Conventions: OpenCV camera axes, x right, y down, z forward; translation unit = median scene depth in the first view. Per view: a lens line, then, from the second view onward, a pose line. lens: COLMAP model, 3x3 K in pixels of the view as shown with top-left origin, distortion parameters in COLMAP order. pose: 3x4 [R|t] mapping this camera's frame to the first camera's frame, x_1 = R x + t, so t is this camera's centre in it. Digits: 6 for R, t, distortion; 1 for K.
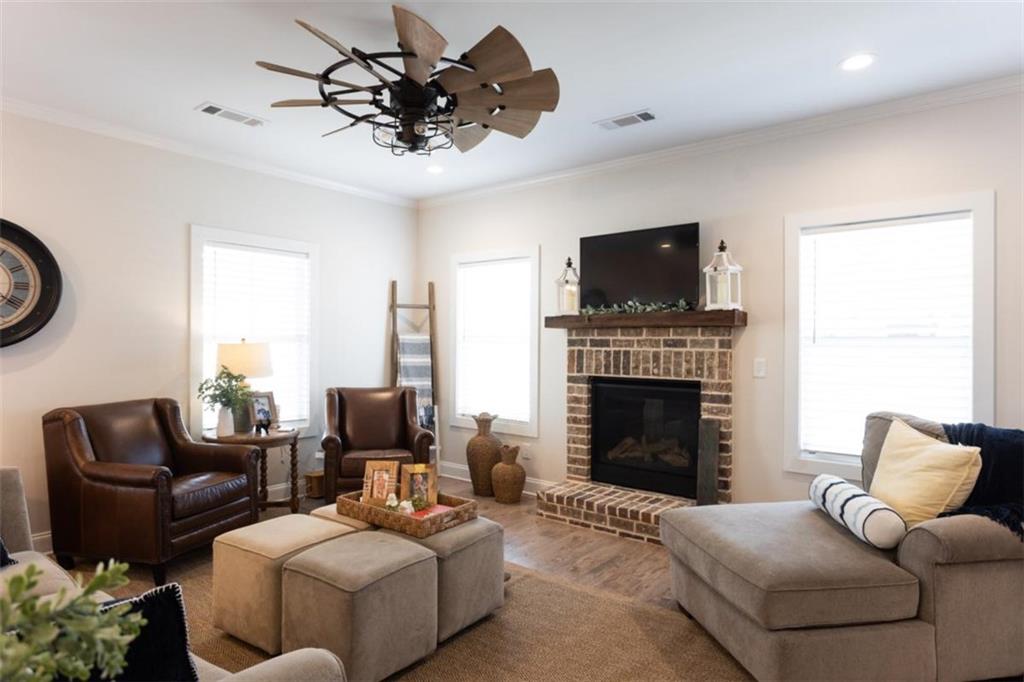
lens RADIAL K [[600.0, 0, 512.3], [0, 600.0, 343.1], [0, 0, 1]] dist [-0.002479, -0.001857]
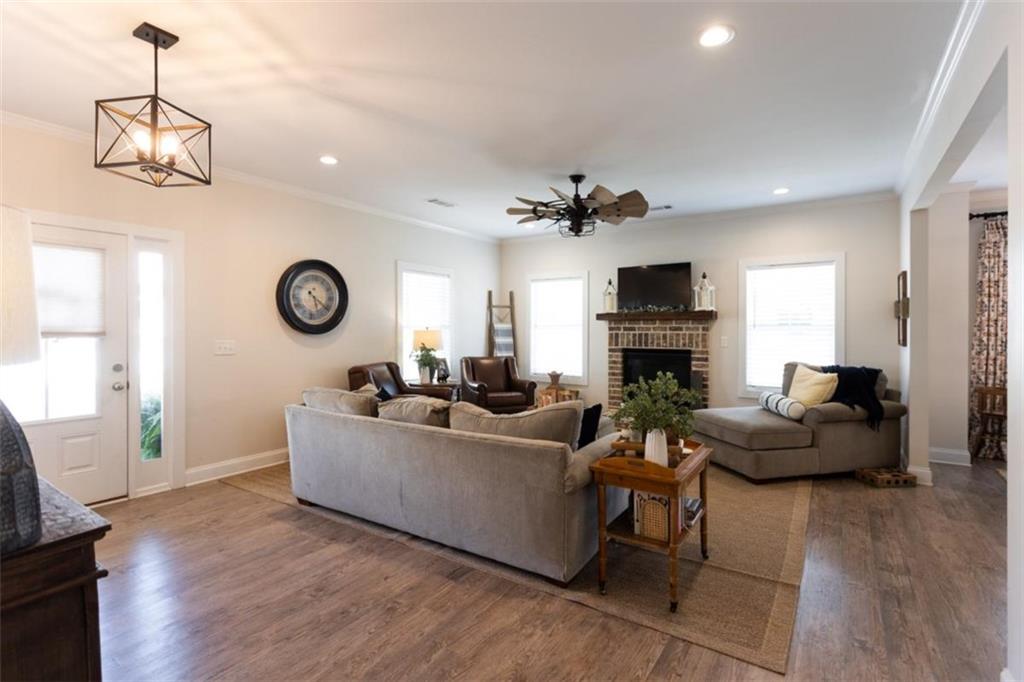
lens RADIAL K [[489.0, 0, 510.9], [0, 489.0, 333.4], [0, 0, 1]] dist [0.000071, 0.000292]
pose [[0.997730, -0.005767, 0.067094, -0.308873], [0.005233, 0.999953, 0.008143, -0.000344], [-0.067138, -0.007774, 0.997713, -0.409664]]
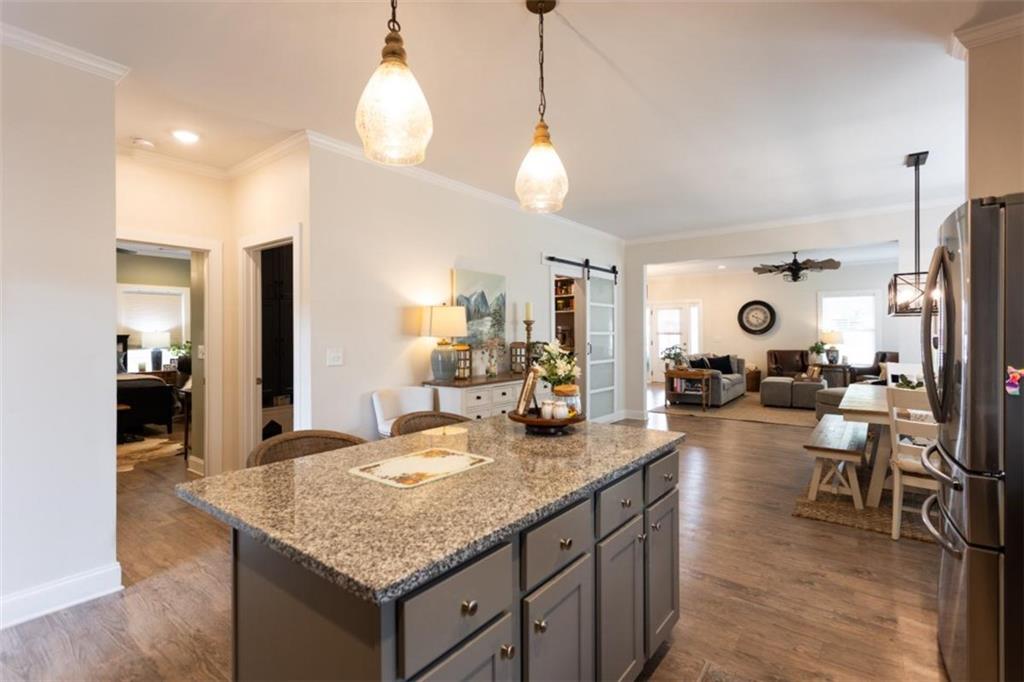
lens RADIAL K [[489.0, 0, 511.1], [0, 489.0, 336.2], [0, 0, 1]] dist [0.000071, 0.000292]
pose [[0.003385, 0.001216, -0.999994, 1.854816], [0.001170, 0.999999, 0.001220, 0.014719], [0.999994, -0.001174, 0.003383, -0.511477]]
